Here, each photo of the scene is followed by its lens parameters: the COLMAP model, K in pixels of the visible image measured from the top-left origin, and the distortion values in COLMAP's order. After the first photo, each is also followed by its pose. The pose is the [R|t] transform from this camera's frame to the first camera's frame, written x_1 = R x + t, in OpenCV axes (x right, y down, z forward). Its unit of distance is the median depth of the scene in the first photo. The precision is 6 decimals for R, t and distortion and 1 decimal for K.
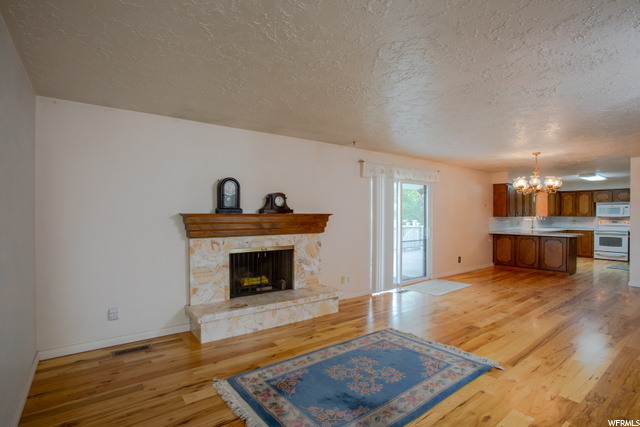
lens RADIAL K [[313.5, 0, 316.1], [0, 313.5, 219.3], [0, 0, 1]] dist [-0.044694, 0.007508]
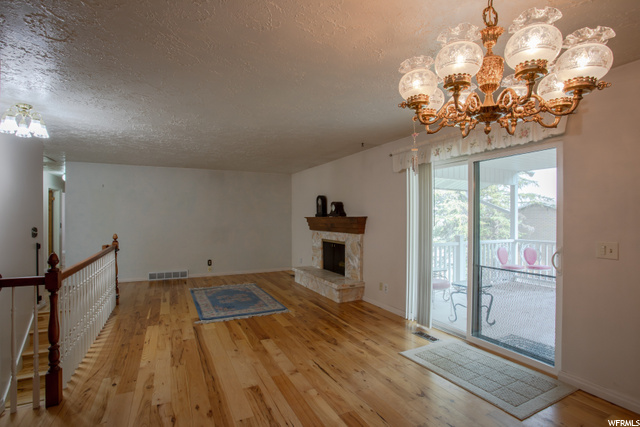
lens RADIAL K [[313.5, 0, 318.9], [0, 313.5, 216.7], [0, 0, 1]] dist [-0.044694, 0.007508]
pose [[-0.181083, -0.001186, -0.983467, 1.328730], [-0.013415, 0.999909, 0.001265, -0.020434], [0.983376, 0.013422, -0.181083, 1.248921]]
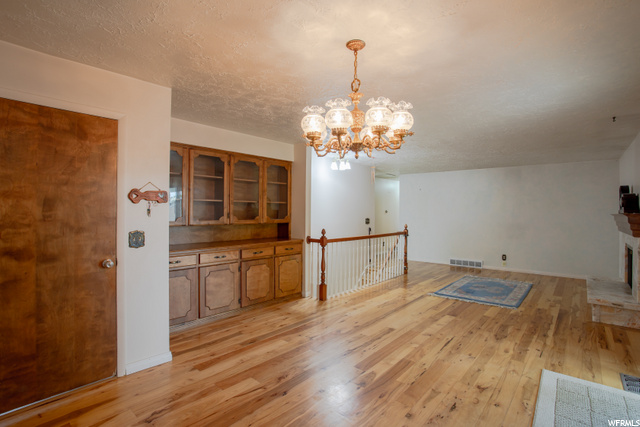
lens RADIAL K [[313.5, 0, 320.5], [0, 313.5, 208.4], [0, 0, 1]] dist [-0.044694, 0.007508]
pose [[-0.974788, -0.010413, -0.222890, 1.152425], [-0.011127, 0.999936, 0.001947, -0.027803], [0.222855, 0.004378, -0.974842, 1.857418]]
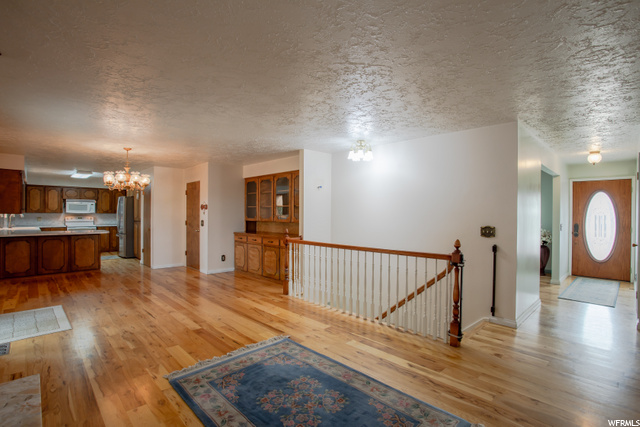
lens RADIAL K [[313.5, 0, 320.5], [0, 313.5, 216.1], [0, 0, 1]] dist [-0.044694, 0.007508]
pose [[-0.128192, -0.008959, 0.991709, -0.456623], [0.004467, 0.999944, 0.009611, -0.011383], [-0.991739, 0.005662, -0.128145, 0.701245]]
